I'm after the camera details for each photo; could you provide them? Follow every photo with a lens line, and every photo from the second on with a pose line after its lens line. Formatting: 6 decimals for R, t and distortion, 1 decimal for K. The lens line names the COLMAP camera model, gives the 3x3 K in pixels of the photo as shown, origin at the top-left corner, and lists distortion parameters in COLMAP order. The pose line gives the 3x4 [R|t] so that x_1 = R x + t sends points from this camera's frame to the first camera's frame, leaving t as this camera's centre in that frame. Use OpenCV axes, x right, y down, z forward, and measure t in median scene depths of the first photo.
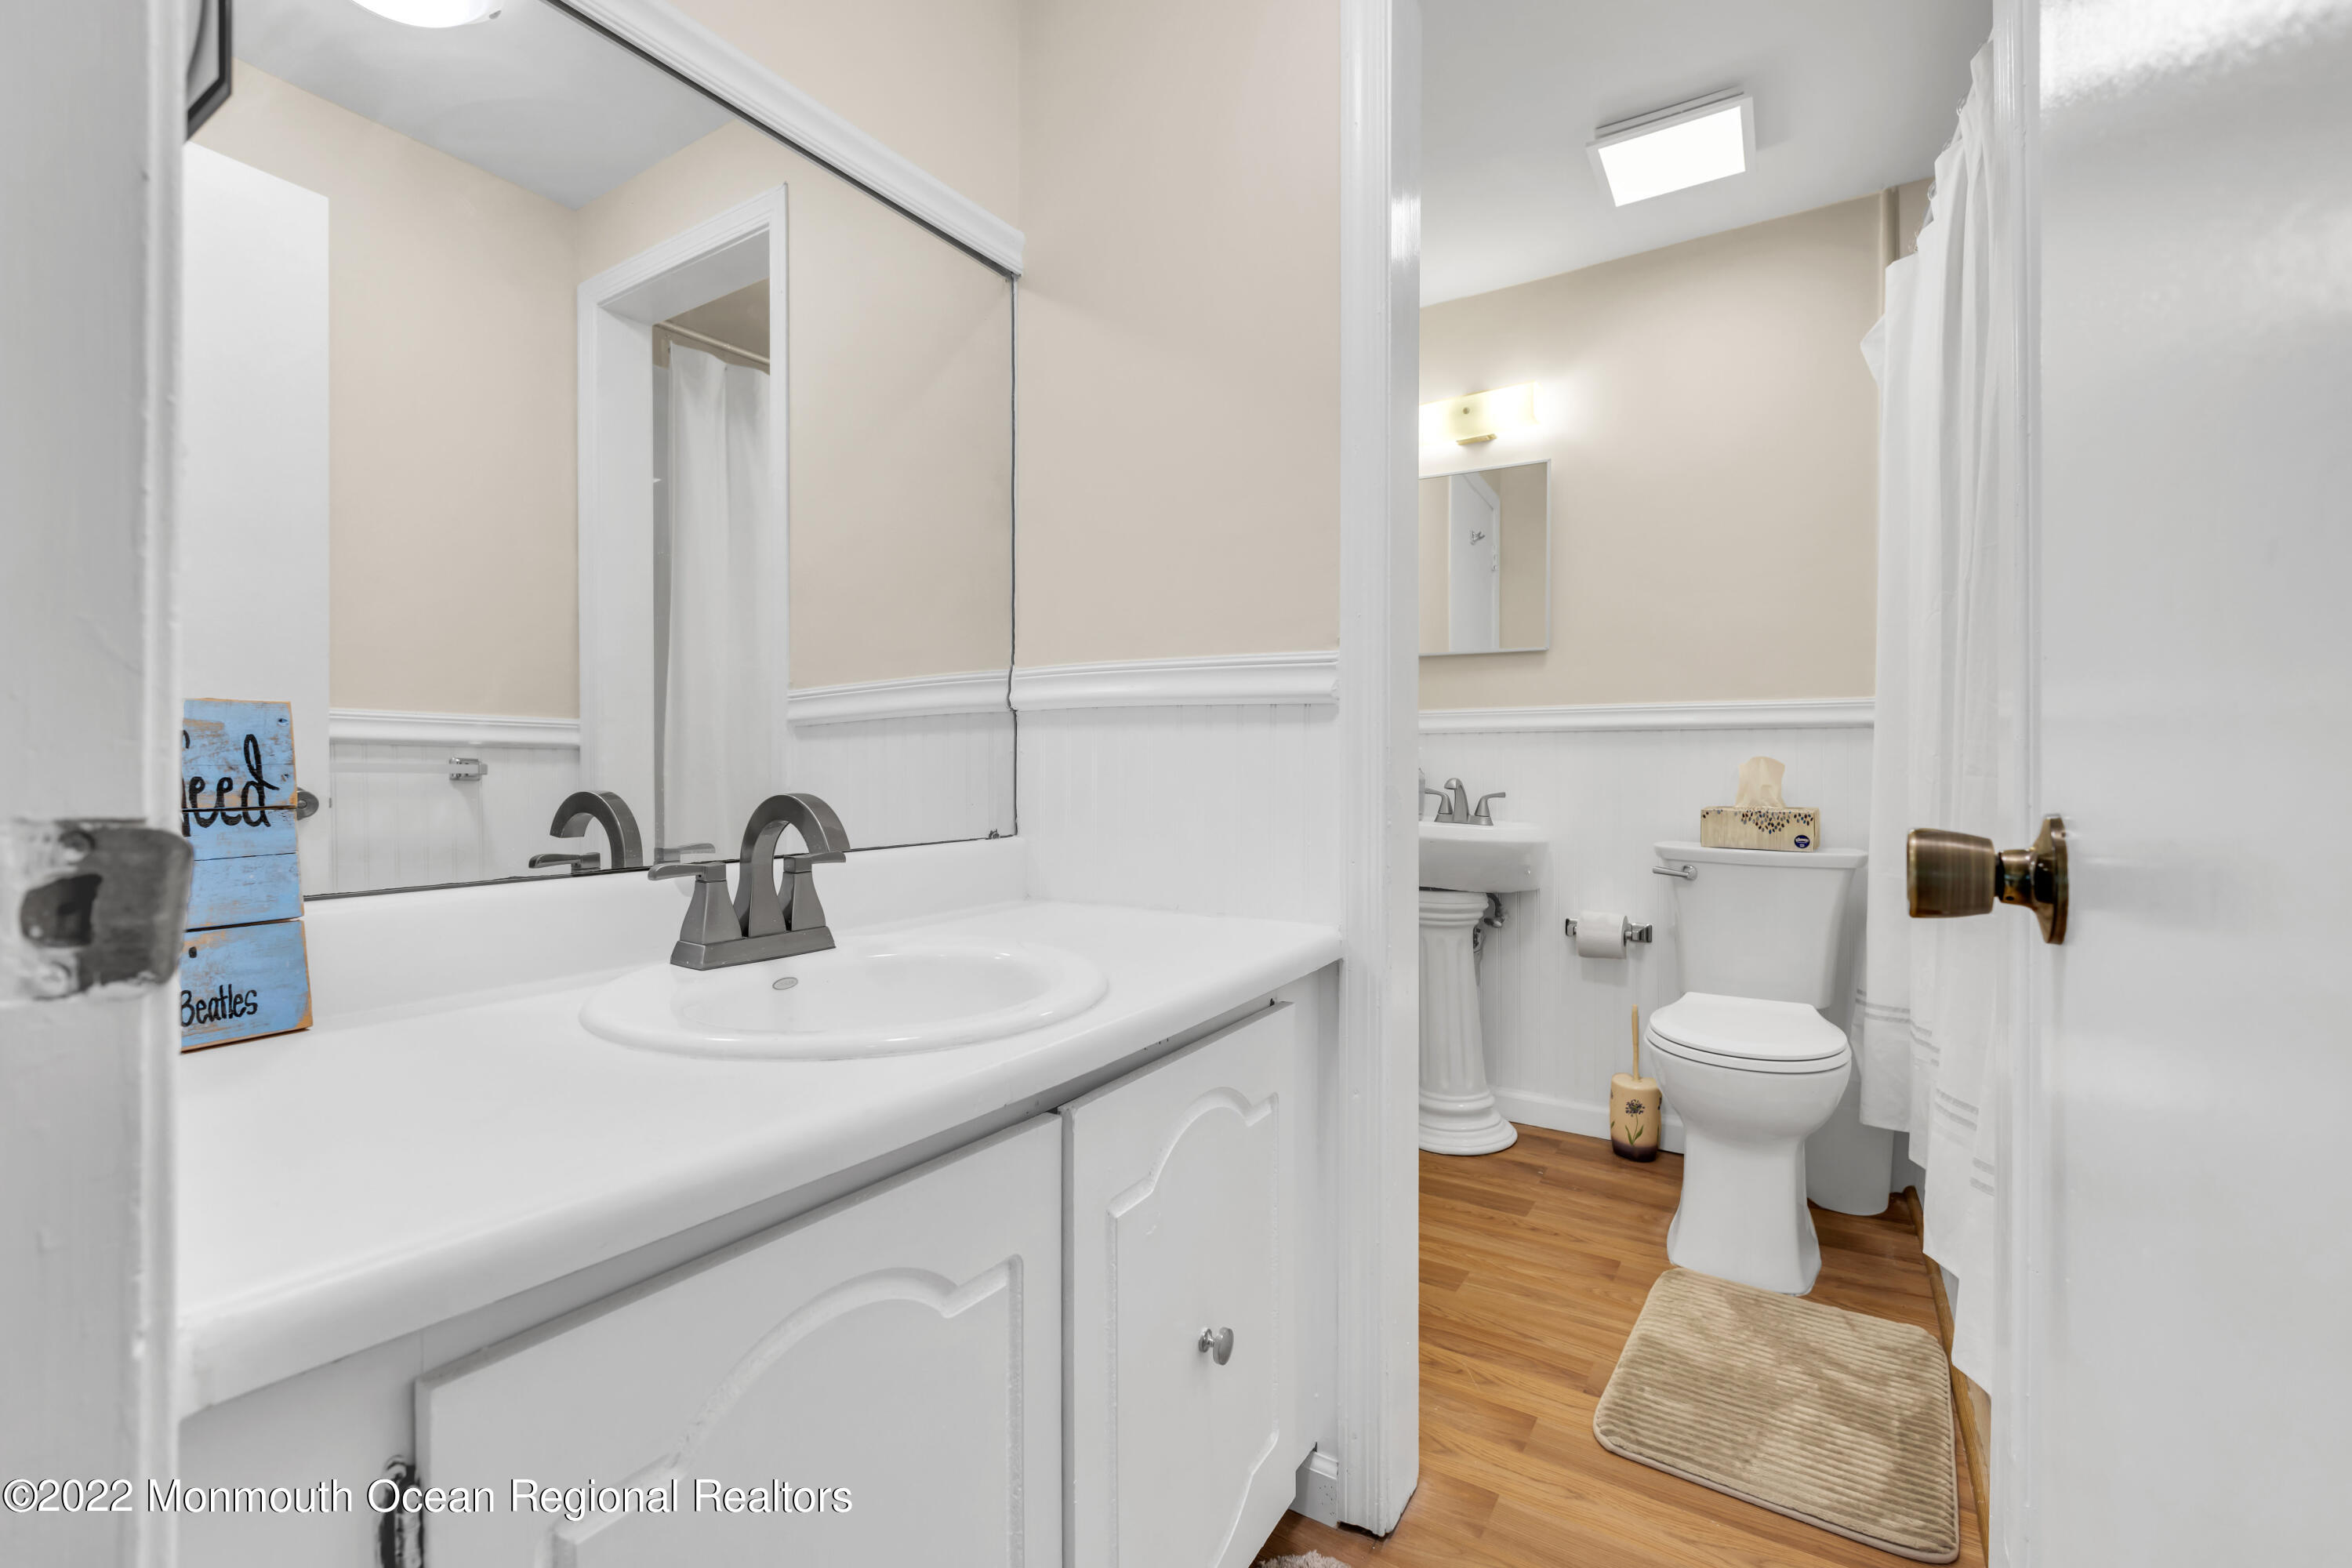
lens RADIAL K [[1019.1, 0, 1181.5], [0, 1019.1, 776.5], [0, 0, 1]] dist [0.001863, 0.000018]
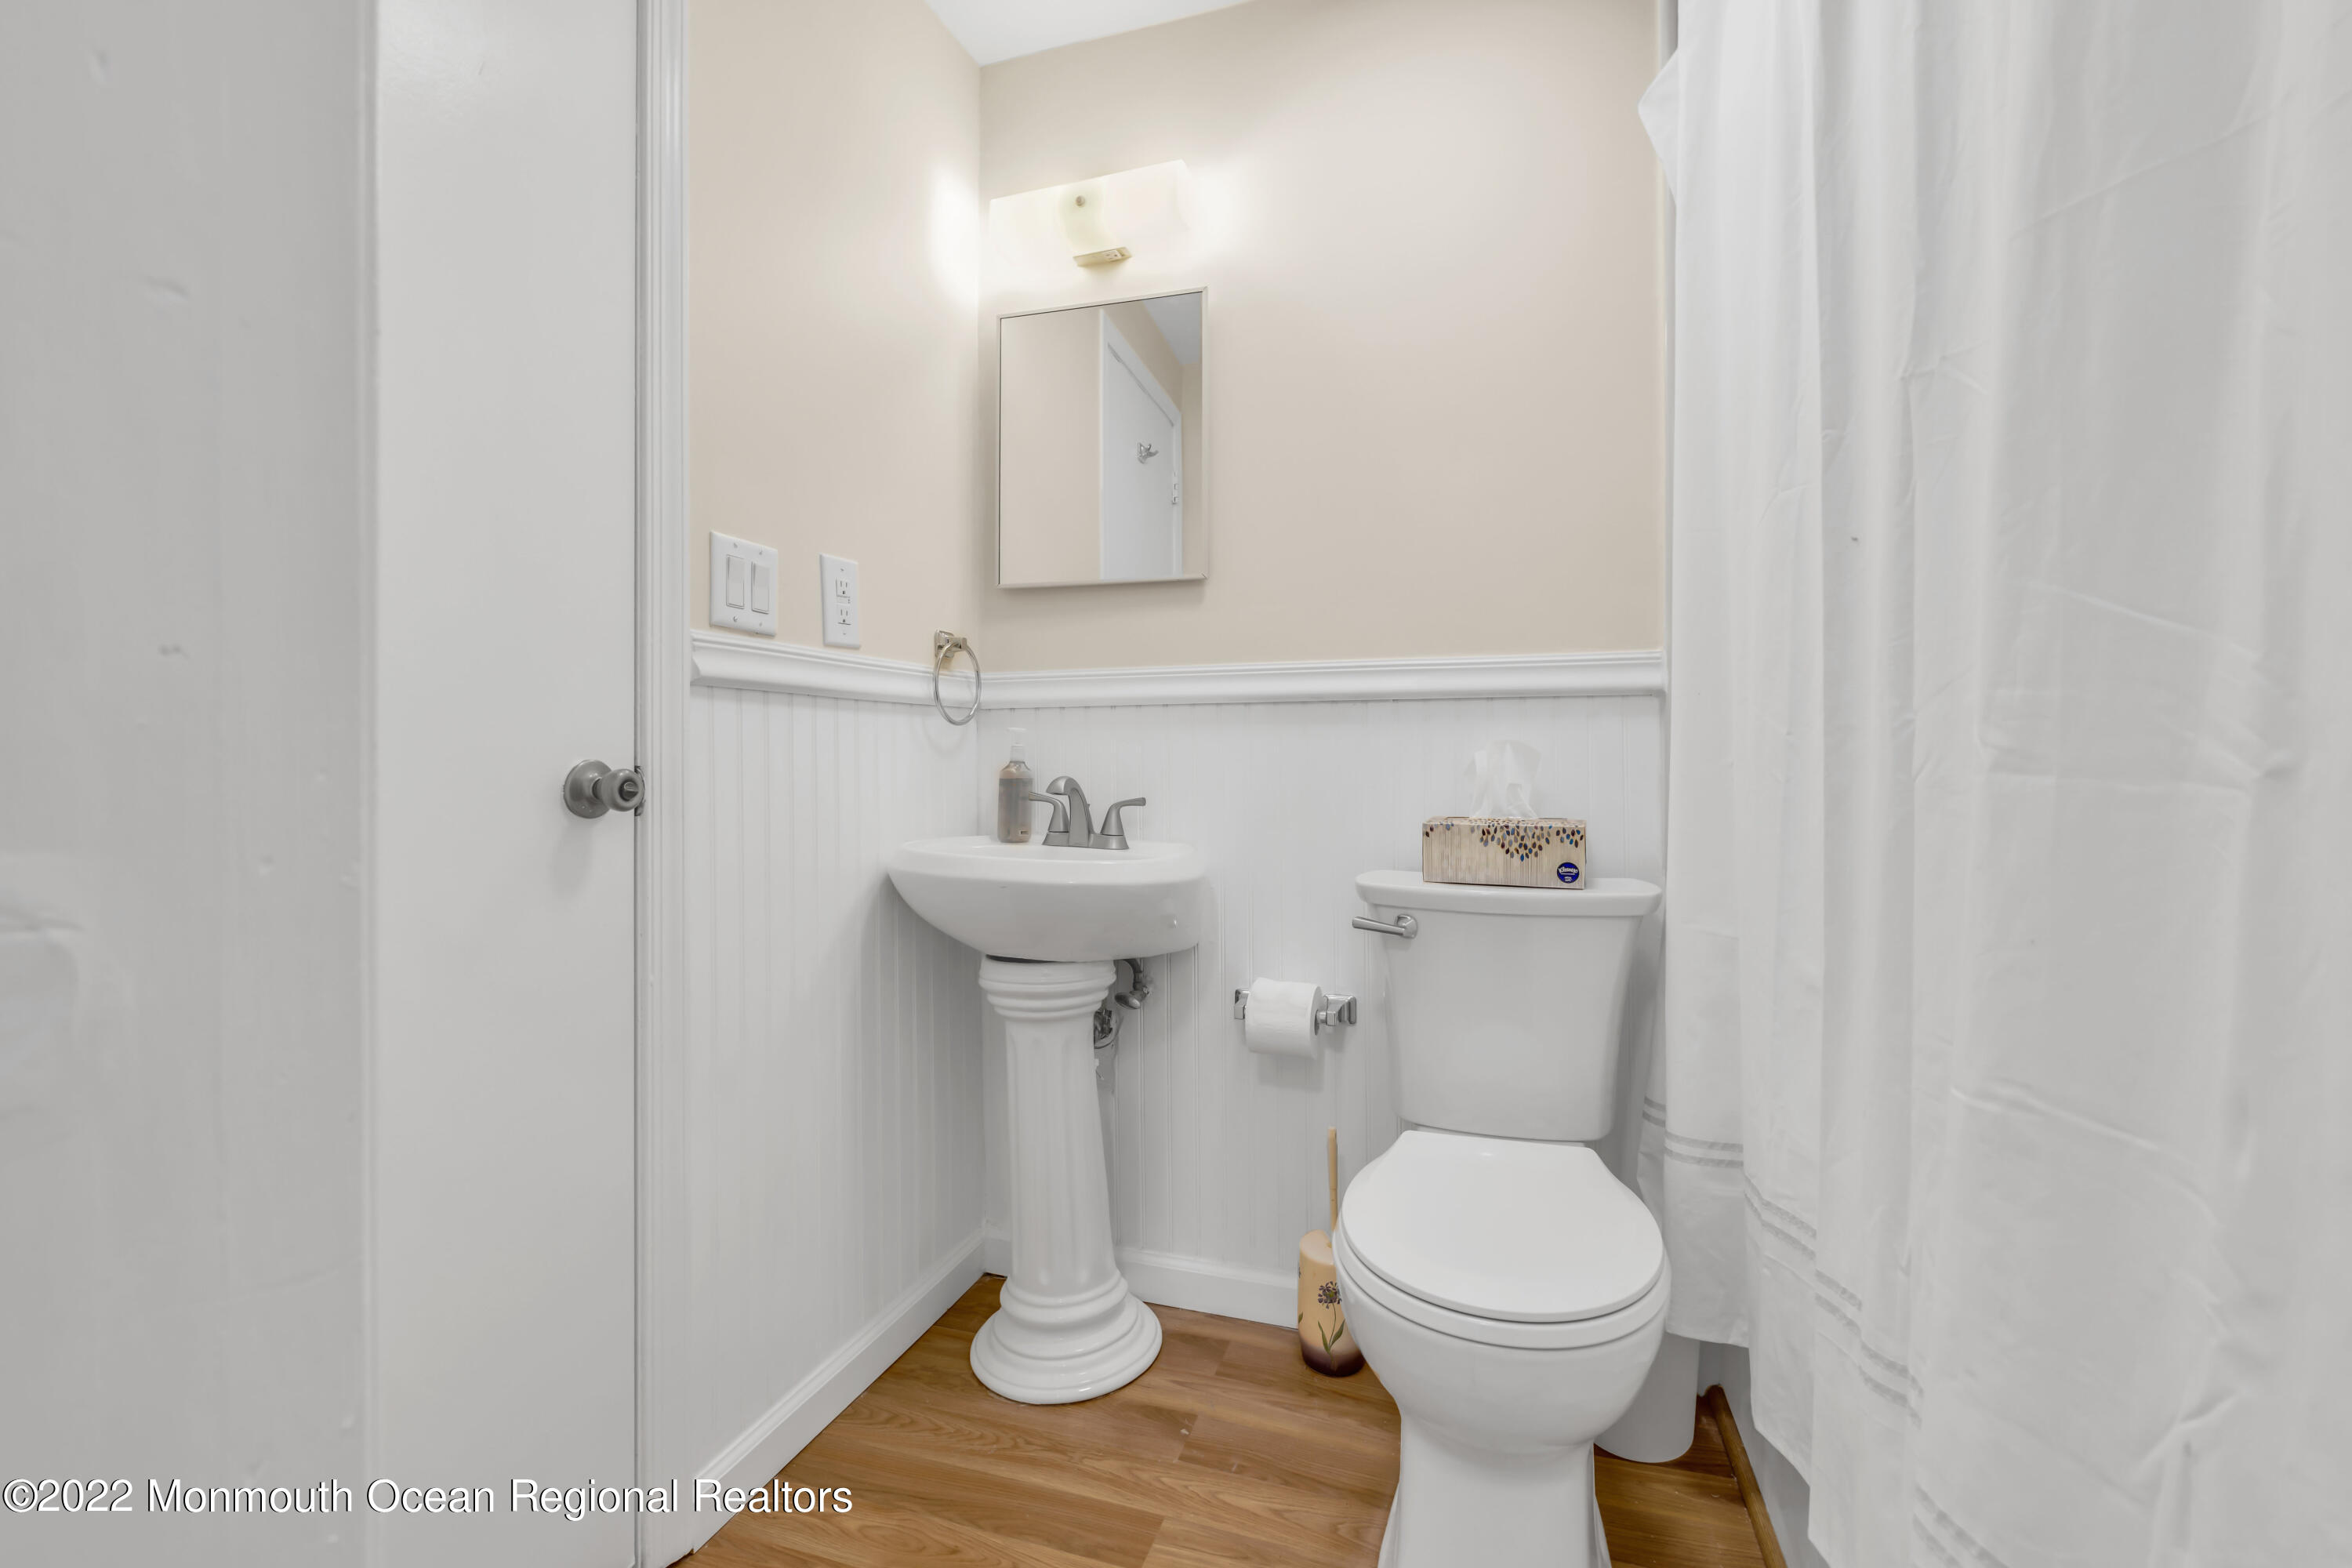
lens RADIAL K [[1015.1, 0, 1186.5], [0, 1015.1, 760.5], [0, 0, 1]] dist [-0.003540, -0.000167]
pose [[0.970844, -0.005600, 0.239646, 0.208865], [0.007779, 0.999937, -0.008145, -0.002727], [-0.239585, 0.009771, 0.970826, 0.408572]]
